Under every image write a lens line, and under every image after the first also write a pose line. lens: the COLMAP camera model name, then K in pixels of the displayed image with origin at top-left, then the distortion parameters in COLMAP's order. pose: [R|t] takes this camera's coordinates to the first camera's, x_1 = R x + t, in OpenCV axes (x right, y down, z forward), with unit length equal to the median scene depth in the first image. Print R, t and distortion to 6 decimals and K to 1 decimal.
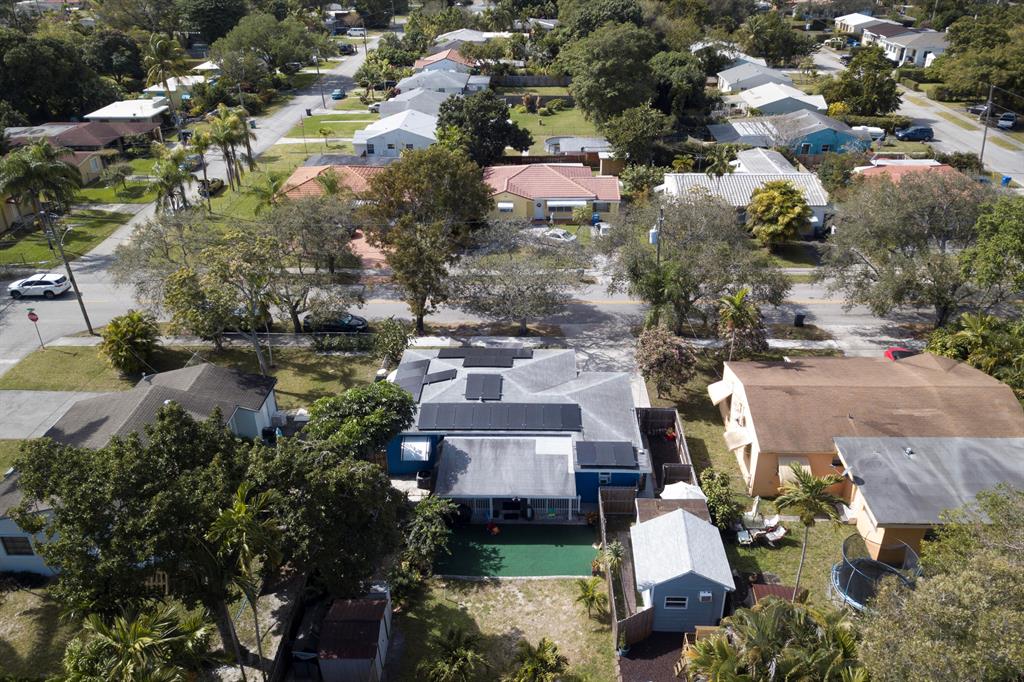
lens RADIAL K [[761.1, 0, 534.4], [0, 761.1, 326.4], [0, 0, 1]] dist [0.004597, -0.001058]
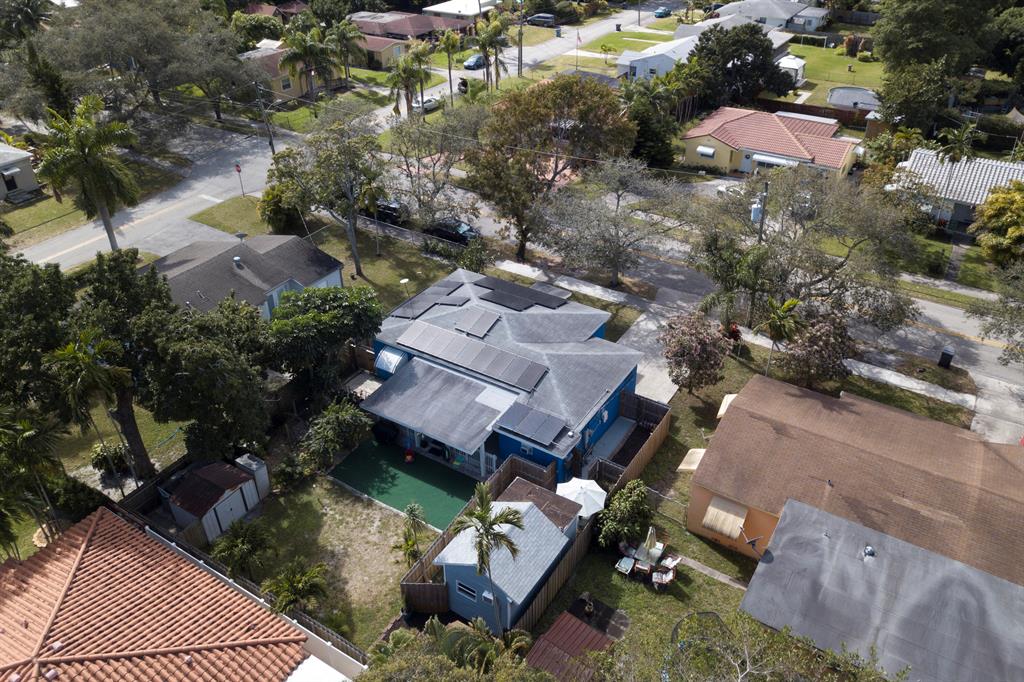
lens RADIAL K [[771.9, 0, 544.3], [0, 771.9, 302.6], [0, 0, 1]] dist [0.000059, -0.000273]
pose [[0.865454, 0.263092, -0.426347, 0.467874], [-0.236278, 0.964770, 0.115717, -0.087323], [0.441771, 0.000588, 0.897127, 0.161030]]
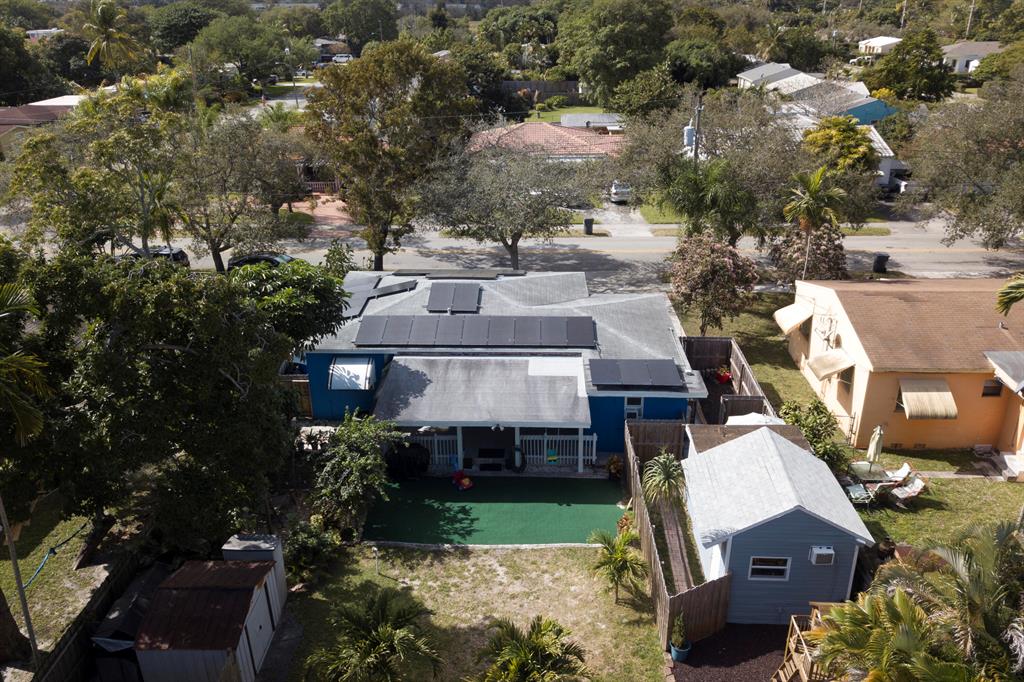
lens RADIAL K [[798.9, 0, 512.0], [0, 798.9, 341.0], [0, 0, 1]] dist [0.002563, 0.000699]
pose [[0.999634, 0.000709, -0.027034, 0.006267], [-0.002785, 0.997039, -0.076846, 0.193286], [0.026899, 0.076893, 0.996676, 0.307617]]
